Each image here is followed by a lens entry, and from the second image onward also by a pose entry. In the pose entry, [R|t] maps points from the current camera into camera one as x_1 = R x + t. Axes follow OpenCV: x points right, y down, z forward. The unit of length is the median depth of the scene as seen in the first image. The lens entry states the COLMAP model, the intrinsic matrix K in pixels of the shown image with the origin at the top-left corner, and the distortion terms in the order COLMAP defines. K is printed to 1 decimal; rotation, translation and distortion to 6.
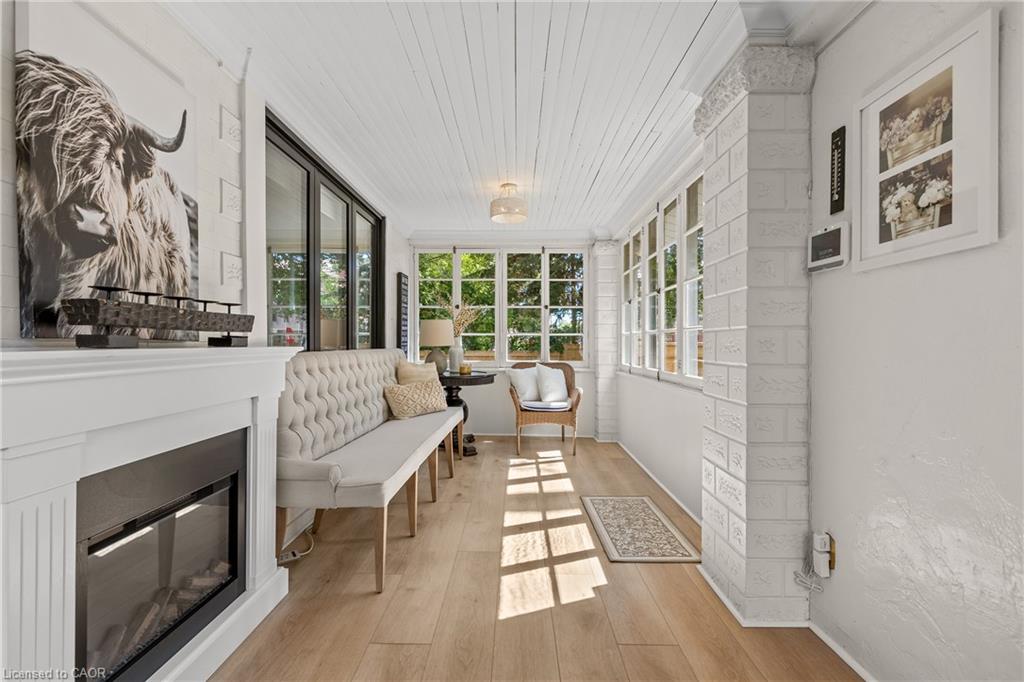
lens RADIAL K [[470.5, 0, 511.0], [0, 470.5, 344.8], [0, 0, 1]] dist [0.000166, 0.000022]
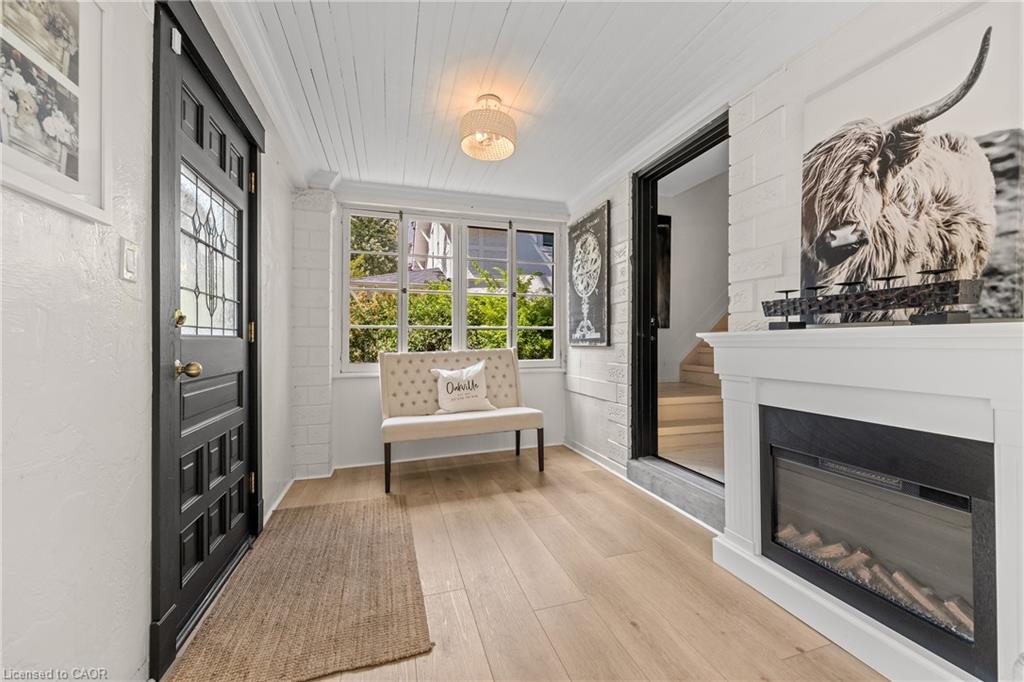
lens RADIAL K [[412.0, 0, 512.5], [0, 412.0, 339.6], [0, 0, 1]] dist [0.001934, 0.000225]
pose [[-0.953849, 0.000327, -0.300286, 0.350749], [0.001551, 0.999991, -0.003836, 0.035930], [0.300282, -0.004125, -0.953842, 1.746511]]
